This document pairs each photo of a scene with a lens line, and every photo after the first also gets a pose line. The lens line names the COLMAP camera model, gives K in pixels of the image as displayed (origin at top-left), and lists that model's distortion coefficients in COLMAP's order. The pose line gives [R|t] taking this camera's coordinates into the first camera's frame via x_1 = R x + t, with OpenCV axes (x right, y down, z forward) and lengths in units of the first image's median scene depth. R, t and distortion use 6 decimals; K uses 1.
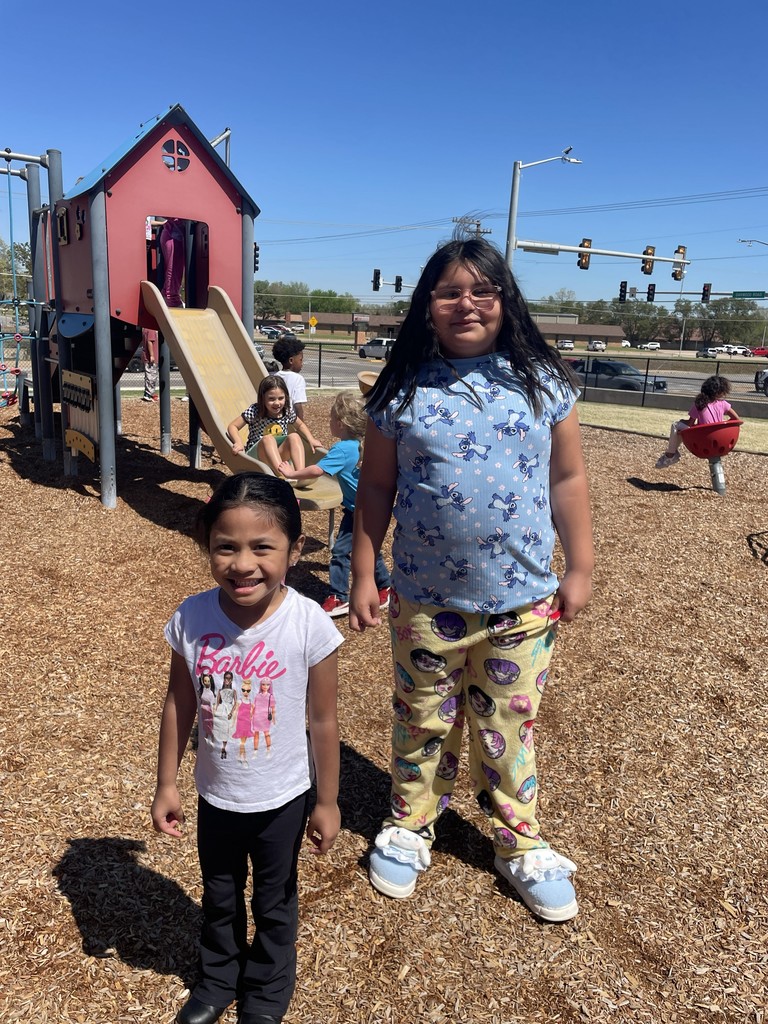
lens RADIAL K [[761.7, 0, 380.2], [0, 761.7, 512.5], [0, 0, 1]] dist [0.060651, -0.076984]
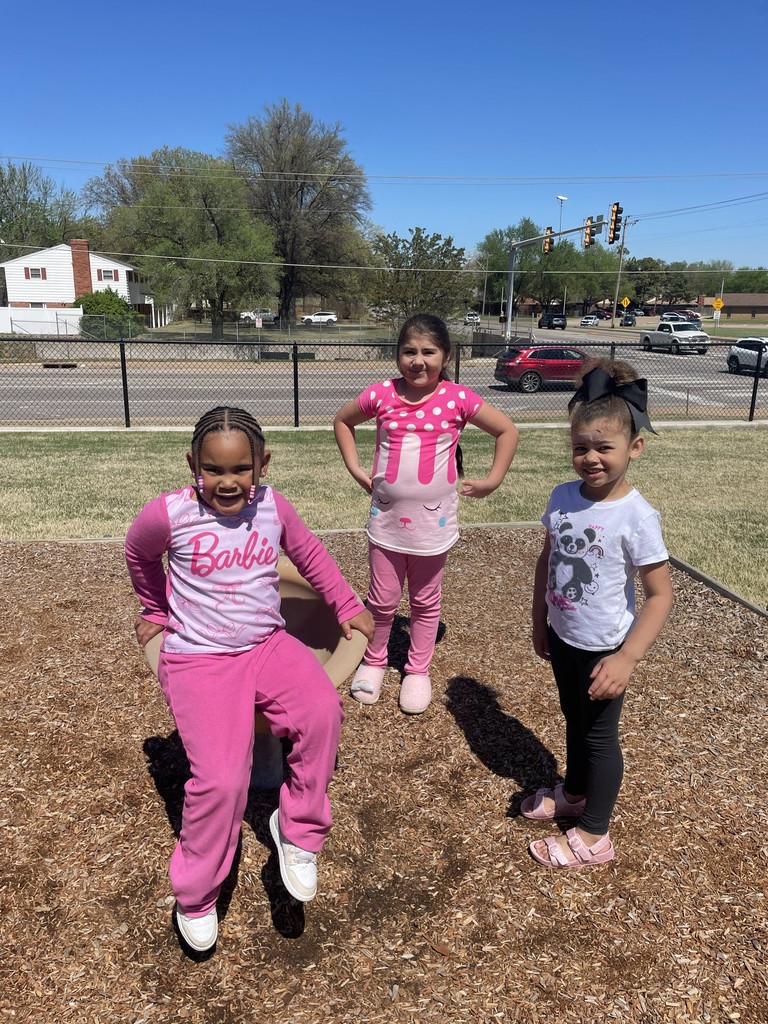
lens RADIAL K [[763.5, 0, 386.1], [0, 763.5, 510.3], [0, 0, 1]] dist [0.054487, -0.006803]
pose [[0.881529, 0.087967, -0.463862, 0.009976], [-0.083203, 0.996057, 0.030772, -0.038561], [0.464740, 0.011468, 0.885373, 0.155781]]
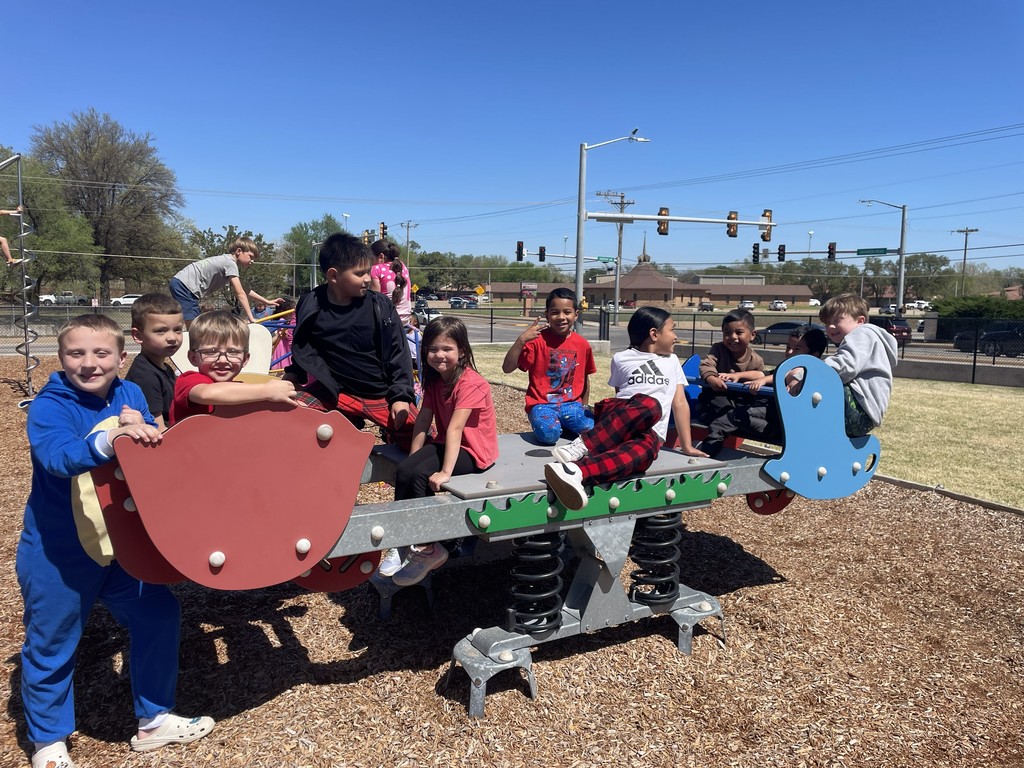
lens RADIAL K [[761.7, 0, 519.1], [0, 761.7, 384.6], [0, 0, 1]] dist [0.060651, -0.076984]
pose [[0.995862, -0.021961, -0.088180, 0.083276], [0.011116, 0.992512, -0.121639, 0.009306], [0.090191, 0.120155, 0.988650, -0.025067]]
